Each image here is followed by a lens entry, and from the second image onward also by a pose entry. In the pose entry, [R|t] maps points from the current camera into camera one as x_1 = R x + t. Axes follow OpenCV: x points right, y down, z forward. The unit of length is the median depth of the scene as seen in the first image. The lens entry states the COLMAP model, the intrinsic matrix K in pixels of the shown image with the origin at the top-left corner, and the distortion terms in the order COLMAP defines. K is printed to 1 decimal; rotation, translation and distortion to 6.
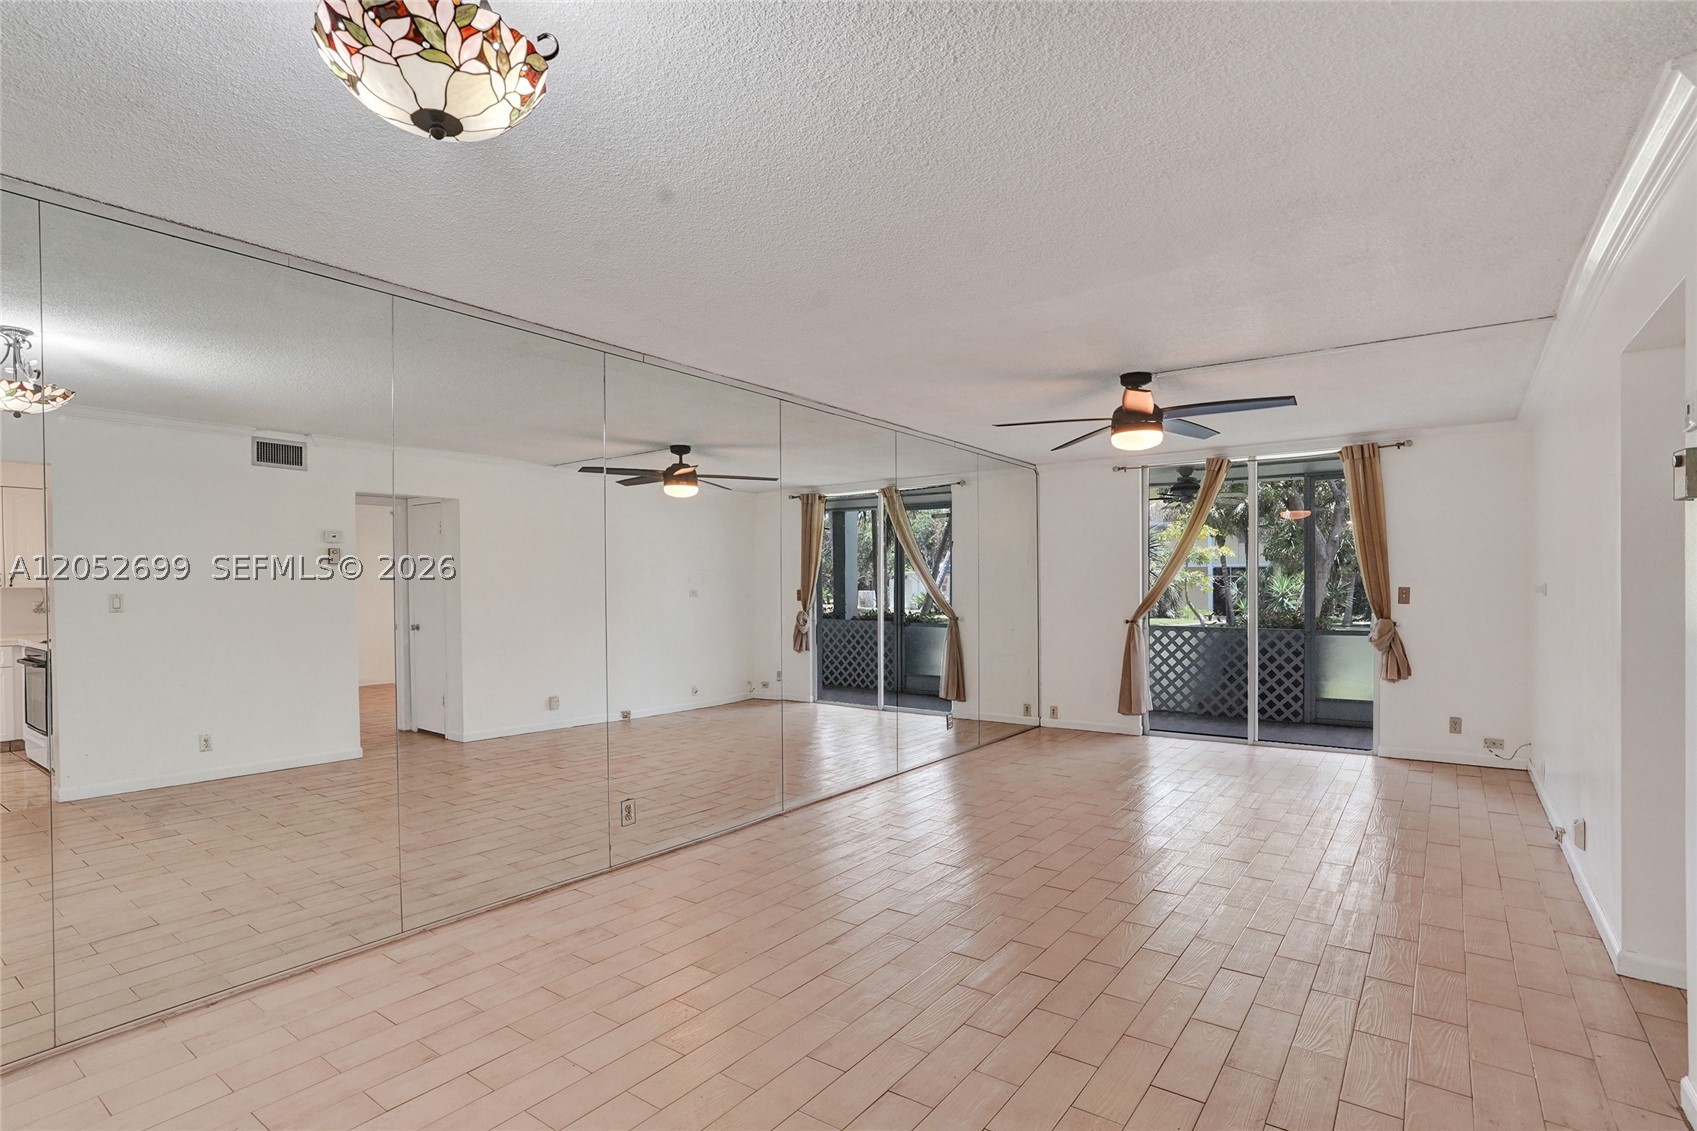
lens RADIAL K [[823.8, 0, 849.2], [0, 823.8, 603.0], [0, 0, 1]] dist [-0.054334, 0.029657]
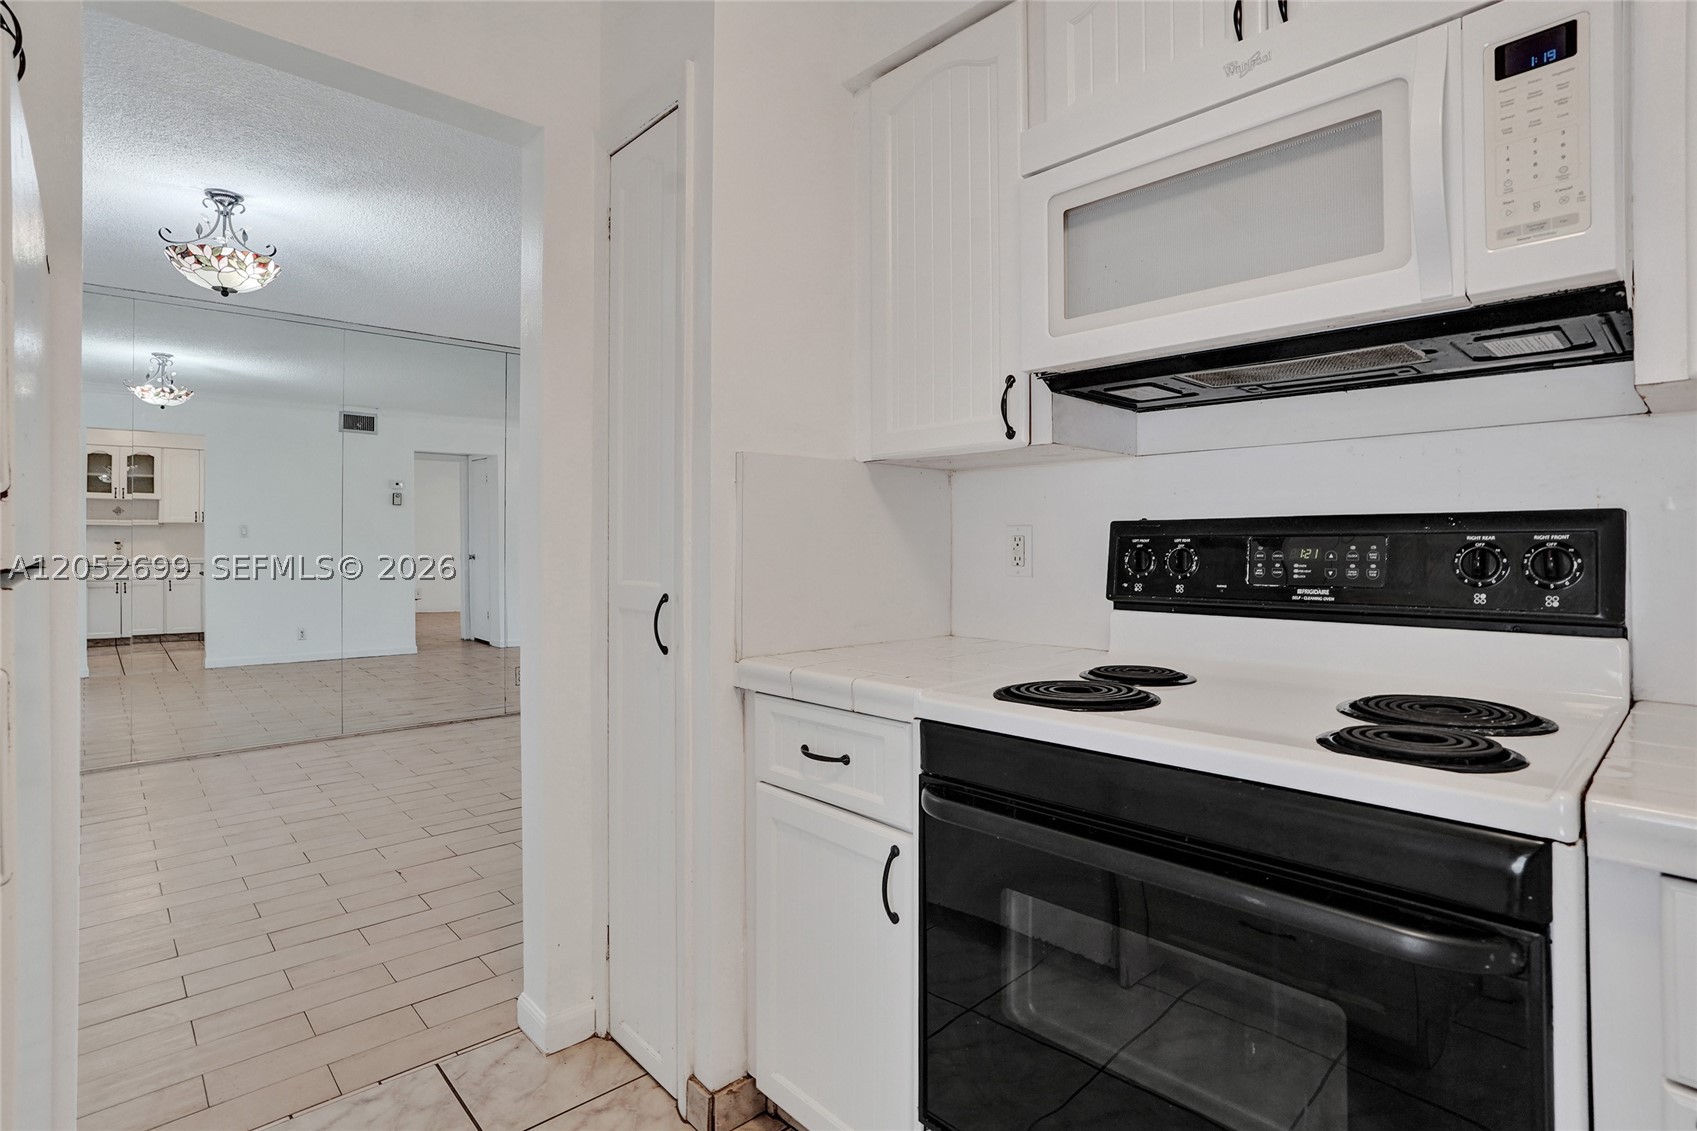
lens RADIAL K [[829.4, 0, 835.5], [0, 829.4, 553.2], [0, 0, 1]] dist [-0.057697, 0.028421]
pose [[0.981870, 0.011666, -0.189198, 0.330073], [-0.011807, 0.999930, 0.000385, 0.022230], [0.189189, 0.001856, 0.981939, -0.180963]]
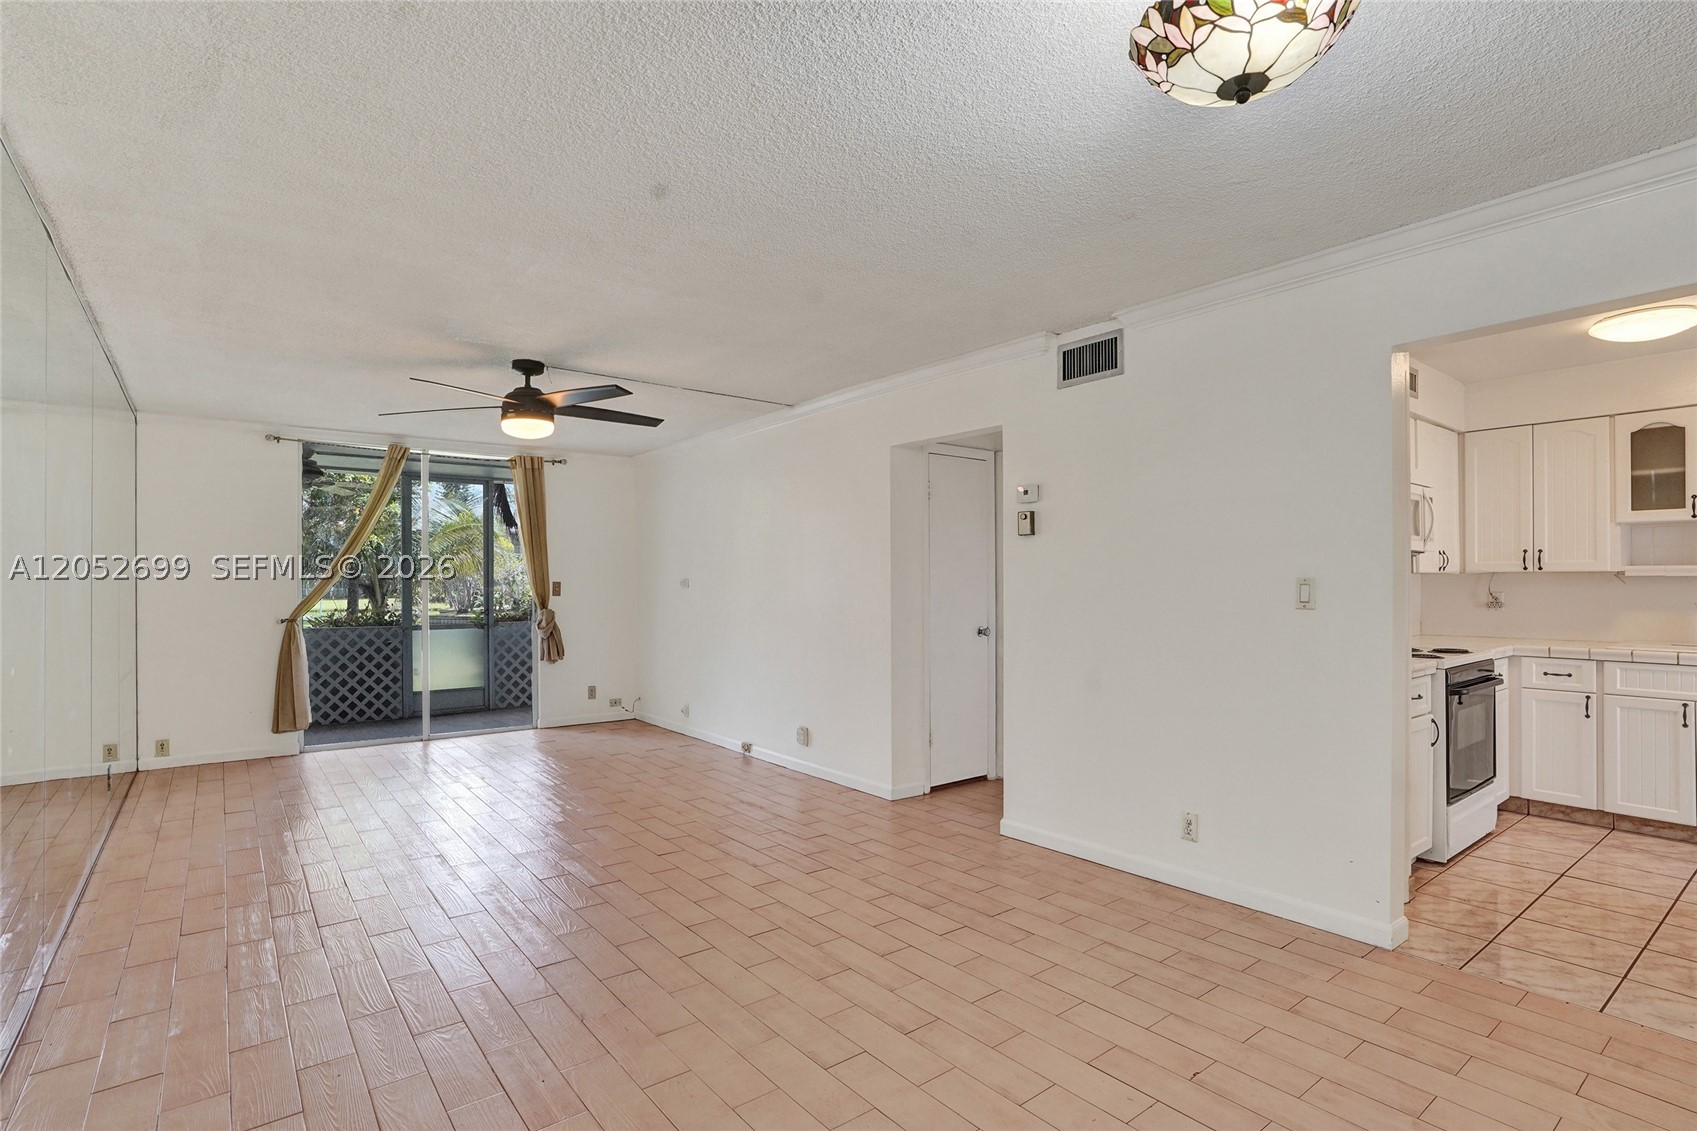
lens RADIAL K [[824.4, 0, 851.4], [0, 824.4, 575.8], [0, 0, 1]] dist [-0.057387, 0.029813]
pose [[0.279793, 0.012308, 0.959981, -0.416848], [0.012013, 0.999795, -0.016319, -0.004340], [-0.959985, 0.016098, 0.279588, 0.298638]]
